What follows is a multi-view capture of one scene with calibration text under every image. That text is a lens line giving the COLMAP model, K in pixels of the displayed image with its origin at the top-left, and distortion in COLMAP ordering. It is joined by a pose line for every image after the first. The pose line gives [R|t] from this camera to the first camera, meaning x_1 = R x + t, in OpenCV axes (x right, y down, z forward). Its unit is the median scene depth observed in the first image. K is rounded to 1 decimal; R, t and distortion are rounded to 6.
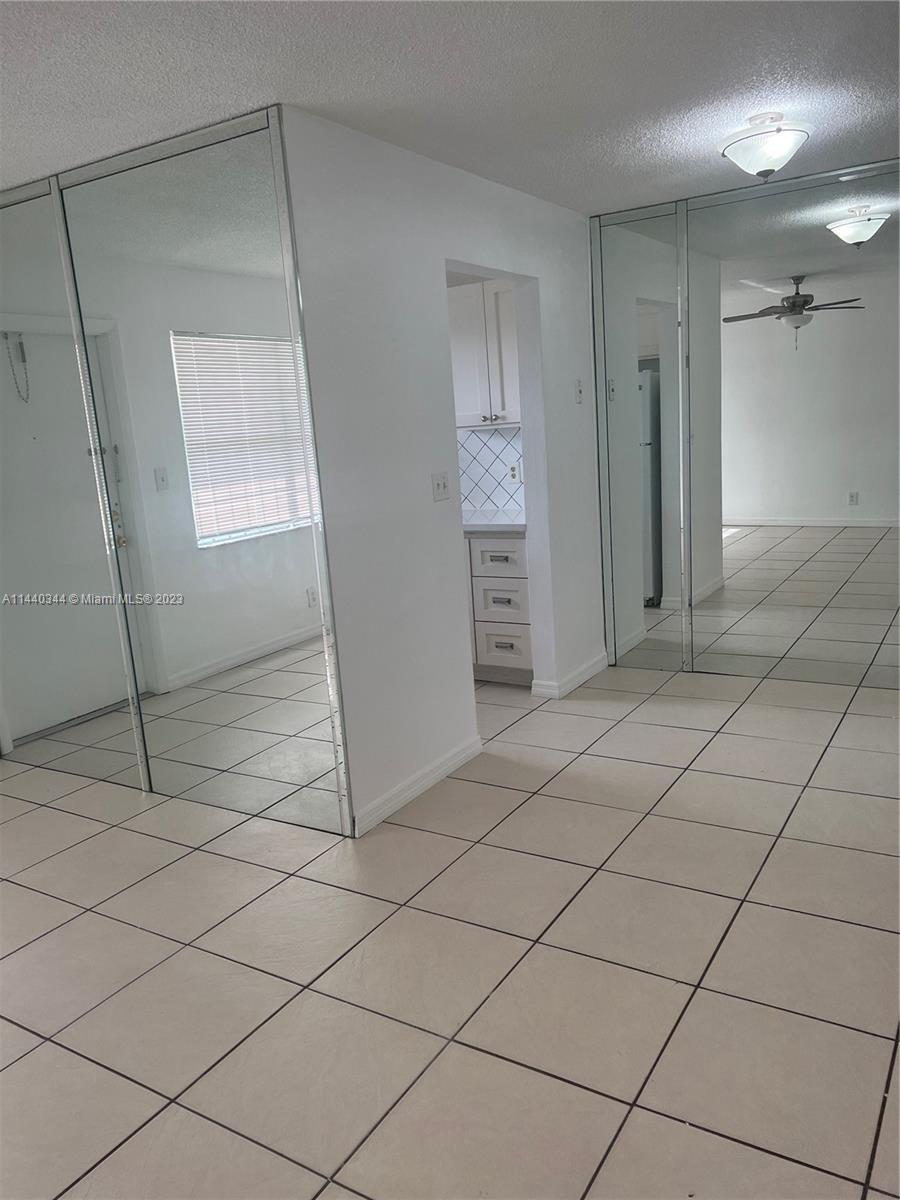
lens RADIAL K [[898.4, 0, 450.4], [0, 898.4, 609.1], [0, 0, 1]] dist [0.019071, -0.007963]
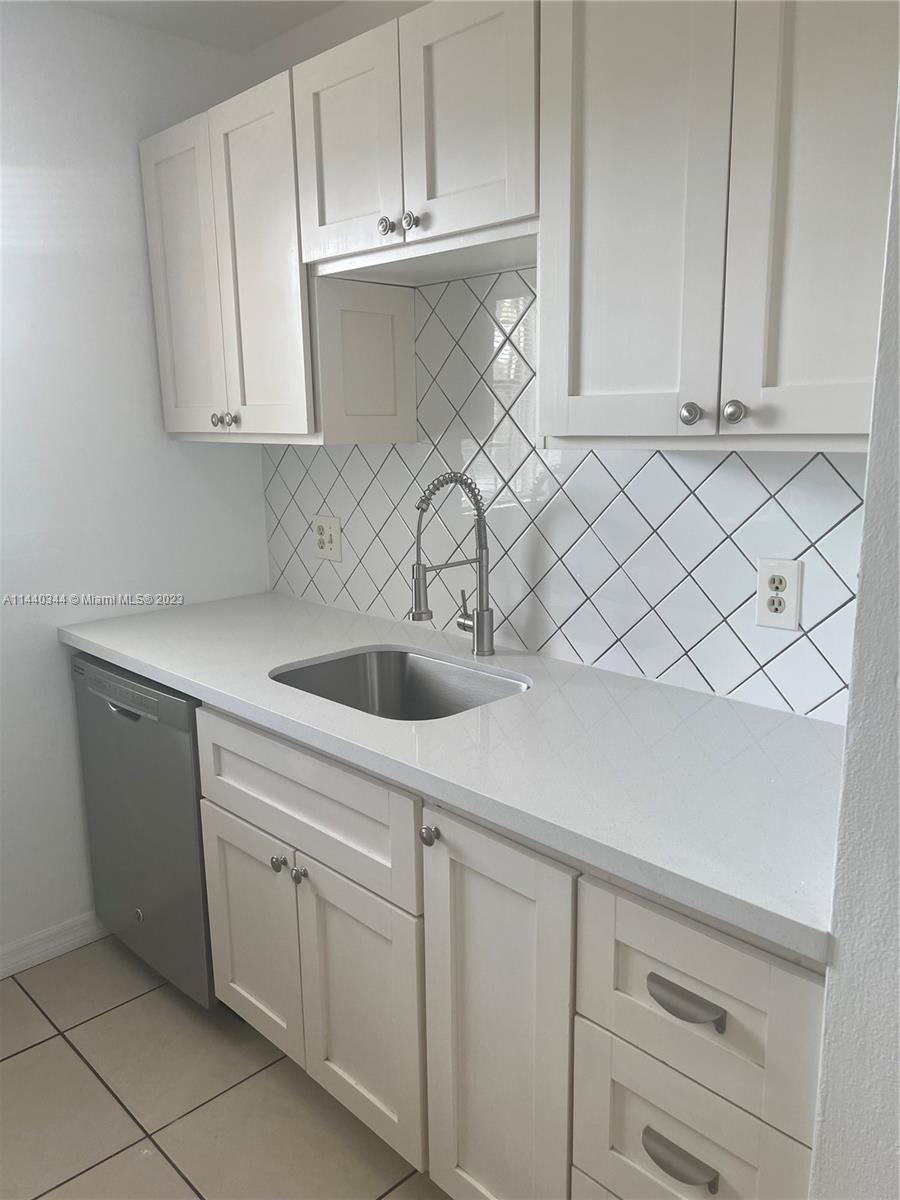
lens RADIAL K [[898.4, 0, 444.6], [0, 898.4, 605.2], [0, 0, 1]] dist [0.019071, -0.007963]
pose [[0.965939, 0.105593, -0.236244, 0.035996], [-0.103323, 0.994404, 0.022008, -0.152826], [0.237246, 0.003151, 0.971445, 0.720838]]
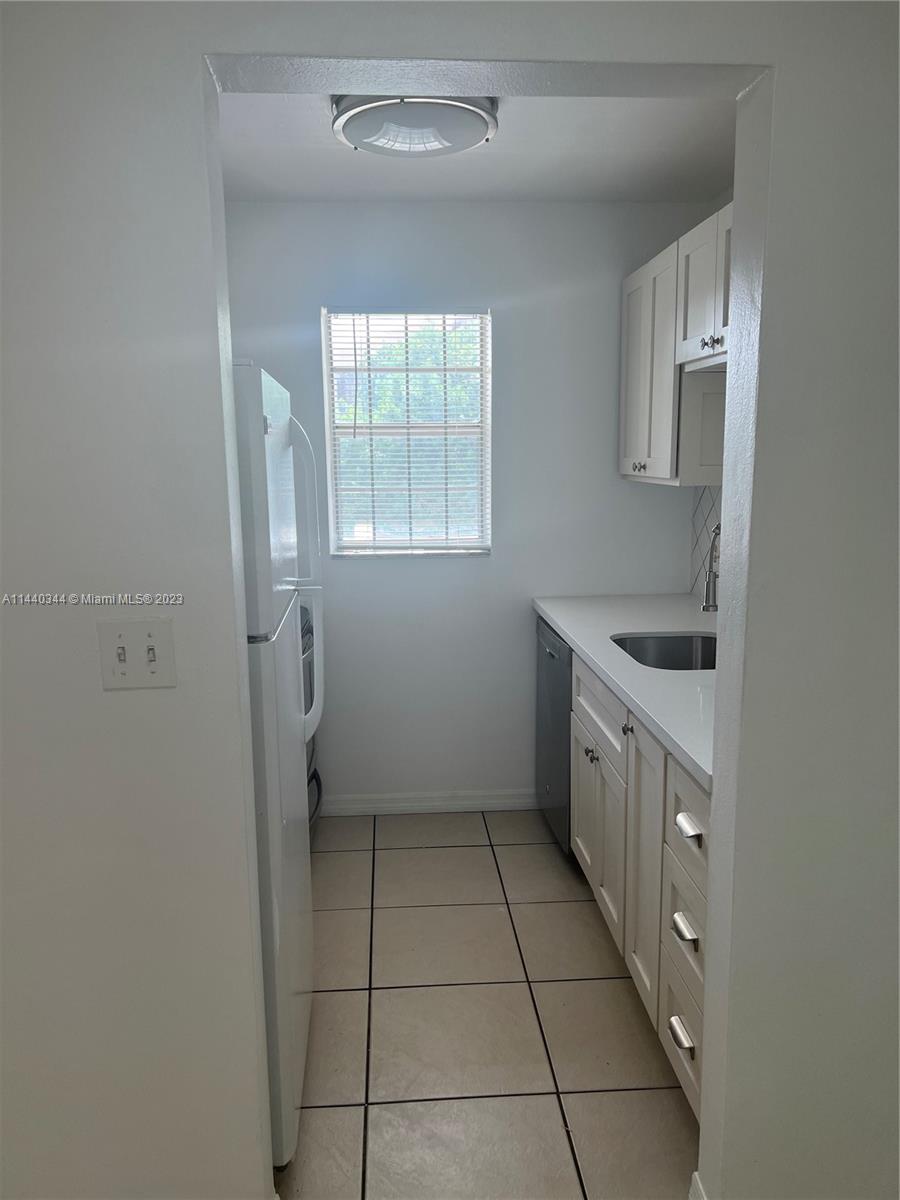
lens RADIAL K [[898.4, 0, 449.0], [0, 898.4, 595.2], [0, 0, 1]] dist [0.019071, -0.007963]
pose [[0.570471, 0.189761, -0.799096, 0.278057], [-0.196234, 0.976256, 0.091741, -0.165441], [0.797531, 0.104474, 0.594163, 0.640598]]
